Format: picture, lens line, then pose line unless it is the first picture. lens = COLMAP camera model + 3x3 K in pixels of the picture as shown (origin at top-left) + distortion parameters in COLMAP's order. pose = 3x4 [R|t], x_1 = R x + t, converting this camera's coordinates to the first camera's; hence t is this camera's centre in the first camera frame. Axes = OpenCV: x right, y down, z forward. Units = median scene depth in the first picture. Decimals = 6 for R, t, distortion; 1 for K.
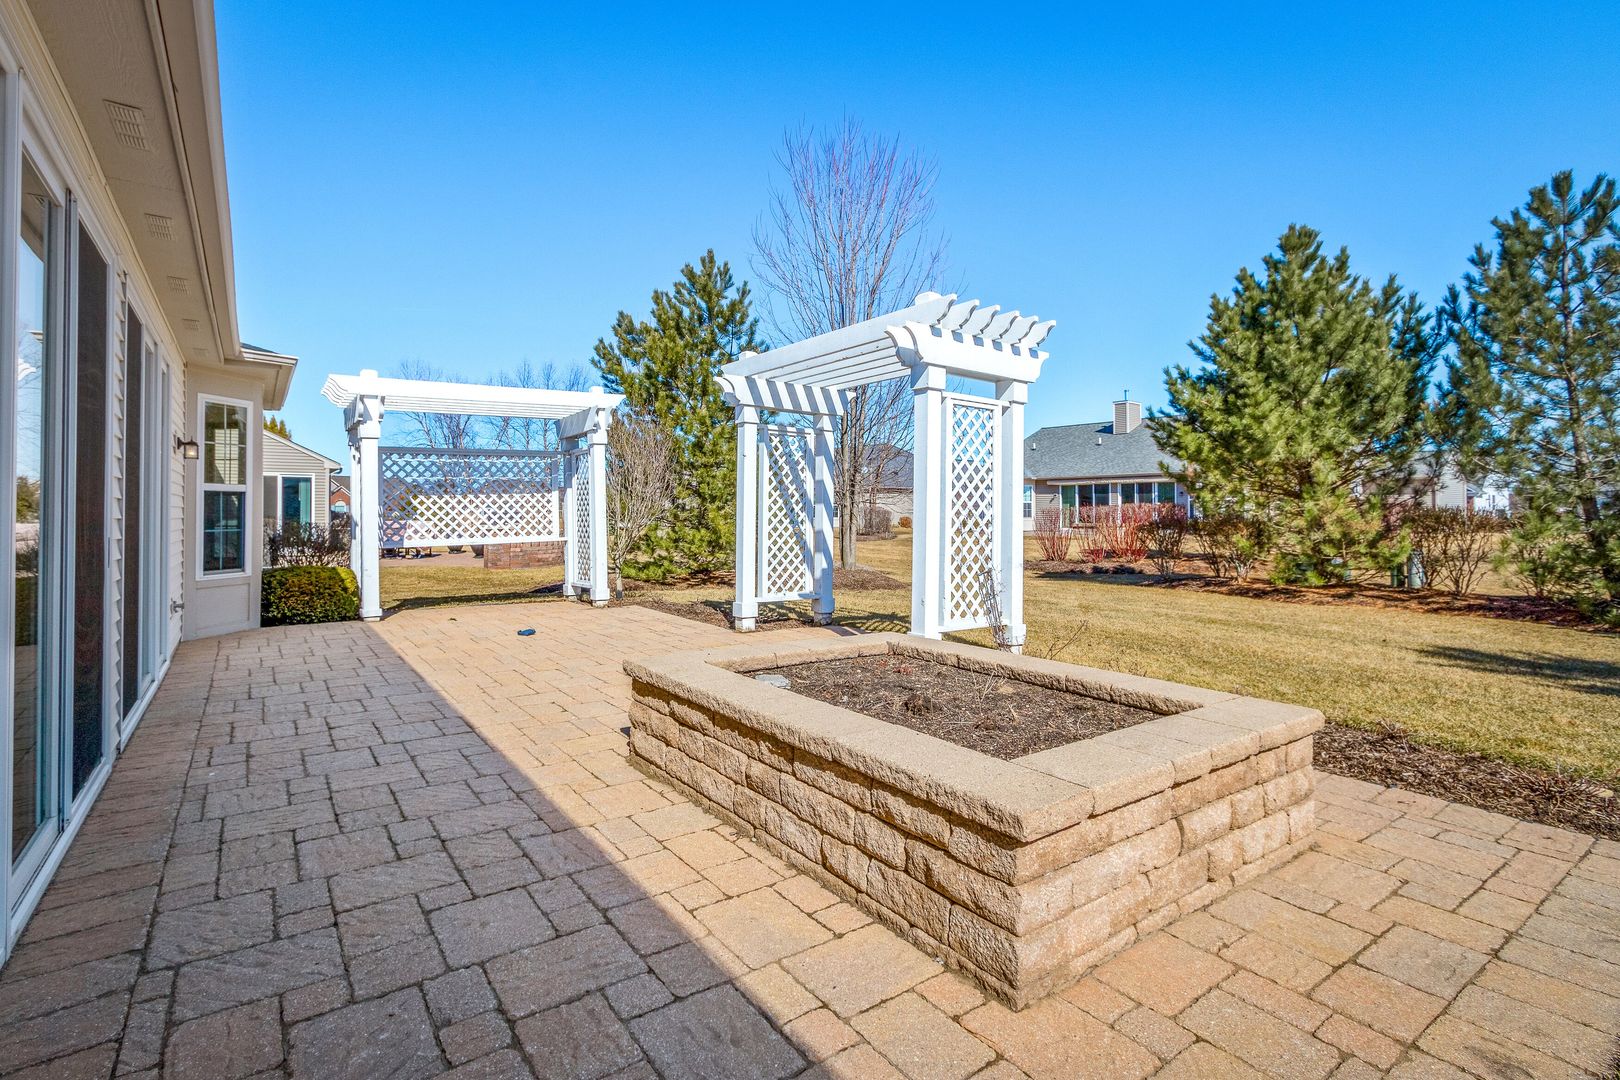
lens RADIAL K [[762.3, 0, 786.7], [0, 762.3, 493.9], [0, 0, 1]] dist [0.004494, 0.000010]
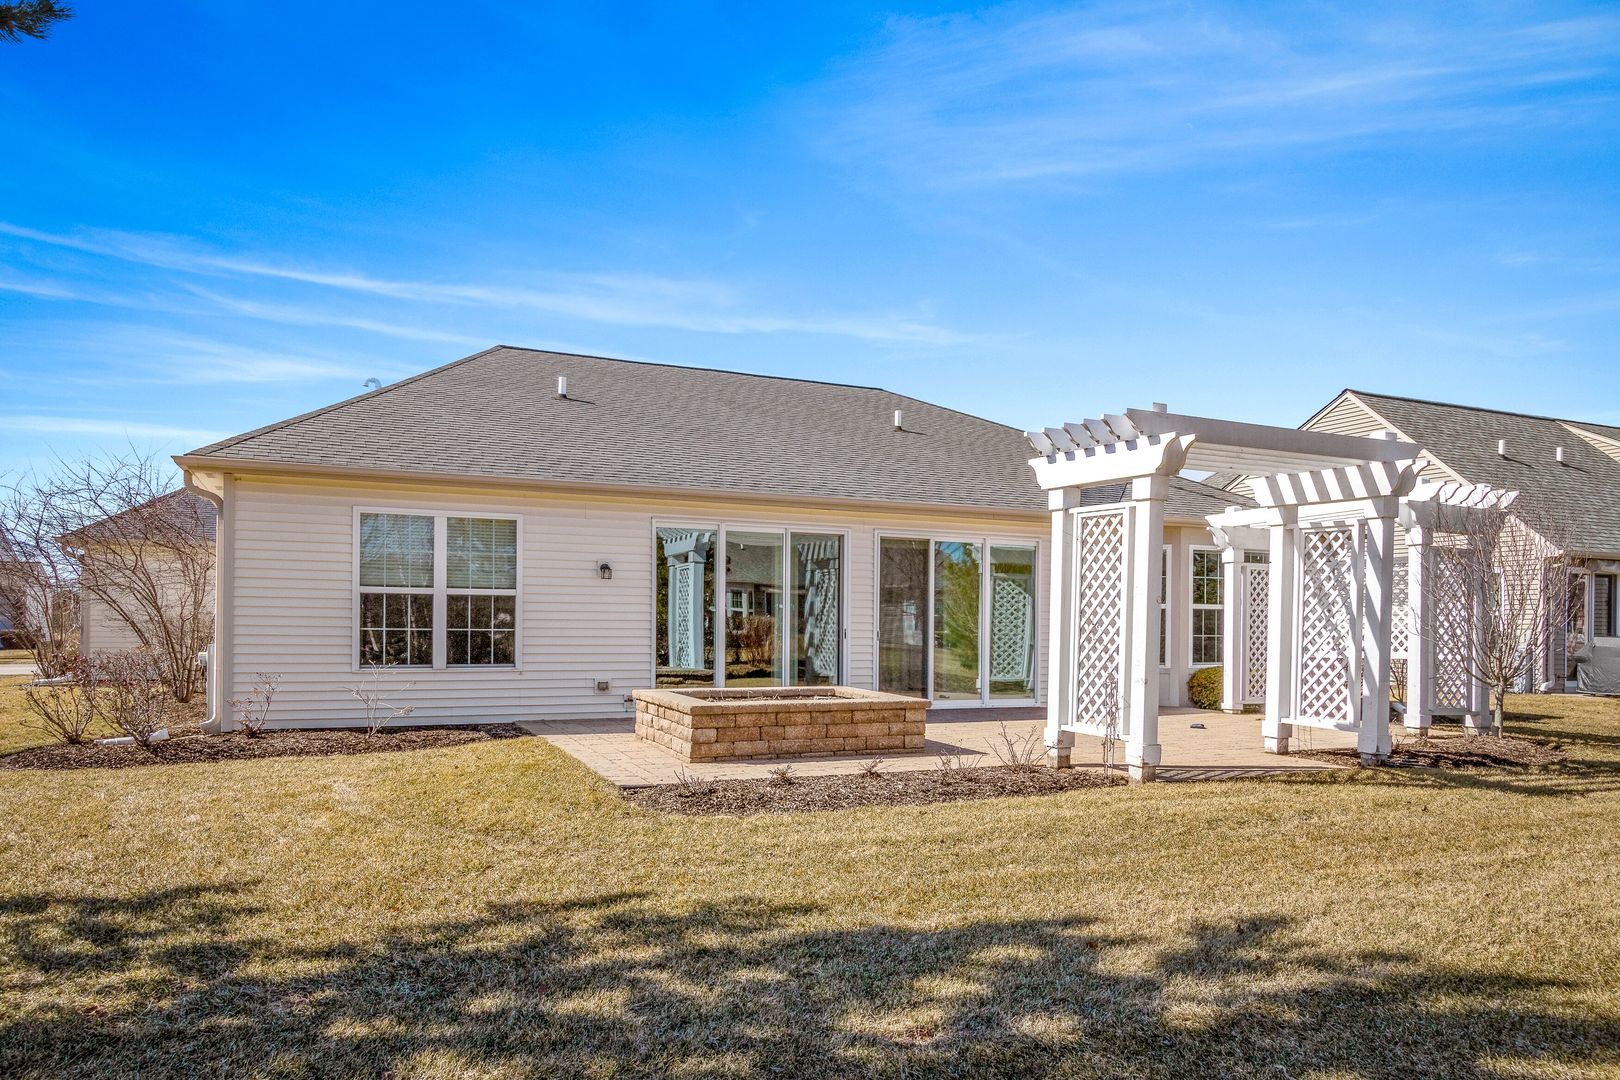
lens RADIAL K [[1086.1, 0, 803.3], [0, 1086.1, 602.4], [0, 0, 1]] dist [0.008003, -0.005011]
pose [[-0.189656, -0.005723, -0.981834, 1.274199], [0.006288, 0.999955, -0.007043, 0.006343], [0.981830, -0.007510, -0.189612, 0.653583]]
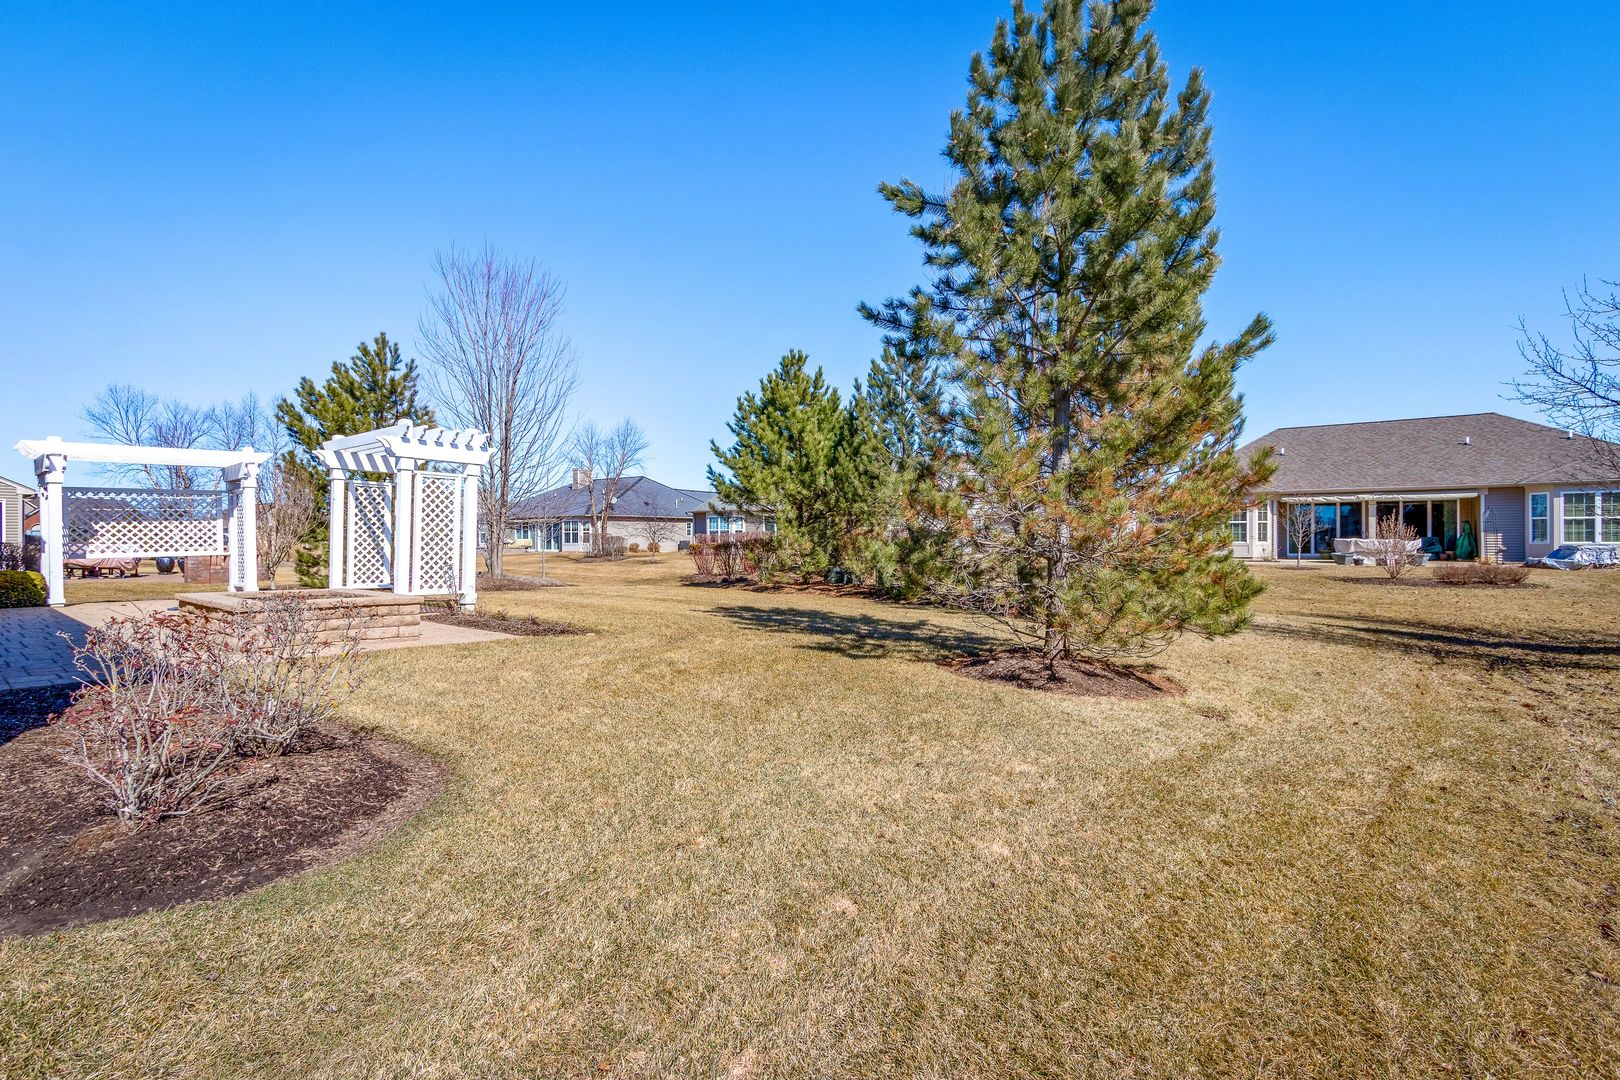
lens RADIAL K [[752.9, 0, 800.2], [0, 752.9, 532.0], [0, 0, 1]] dist [0.002254, -0.001345]
pose [[0.966134, 0.003531, 0.258017, 0.465227], [-0.007349, 0.999877, 0.013834, -0.009173], [-0.257937, -0.015262, 0.966041, -0.771689]]
